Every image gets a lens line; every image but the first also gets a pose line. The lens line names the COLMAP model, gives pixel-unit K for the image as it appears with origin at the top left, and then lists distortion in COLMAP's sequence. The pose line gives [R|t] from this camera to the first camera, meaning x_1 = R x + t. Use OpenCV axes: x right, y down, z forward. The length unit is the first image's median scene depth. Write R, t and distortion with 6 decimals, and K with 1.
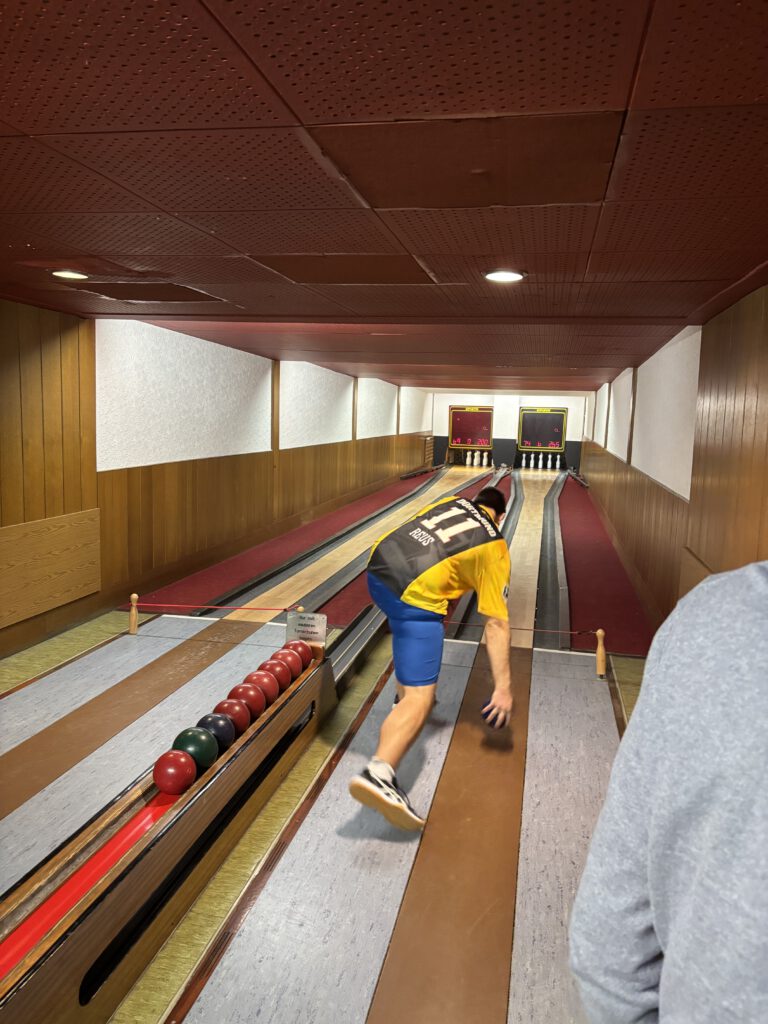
lens RADIAL K [[768.4, 0, 384.0], [0, 768.4, 512.0], [0, 0, 1]] dist [0.003654, 0.000322]
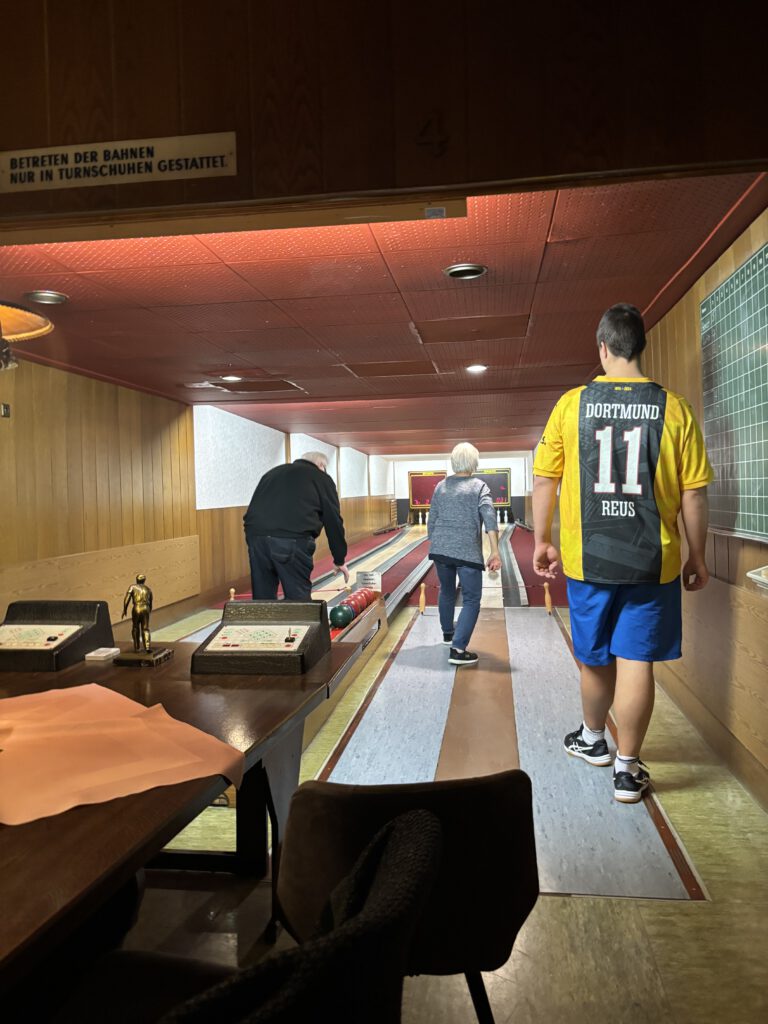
lens RADIAL K [[768.4, 0, 384.0], [0, 768.4, 512.0], [0, 0, 1]] dist [0.003654, 0.000322]
pose [[0.995681, -0.061541, 0.069517, -0.044345], [0.068345, 0.992621, -0.100157, 0.043373], [-0.062840, 0.104476, 0.992540, -0.163490]]
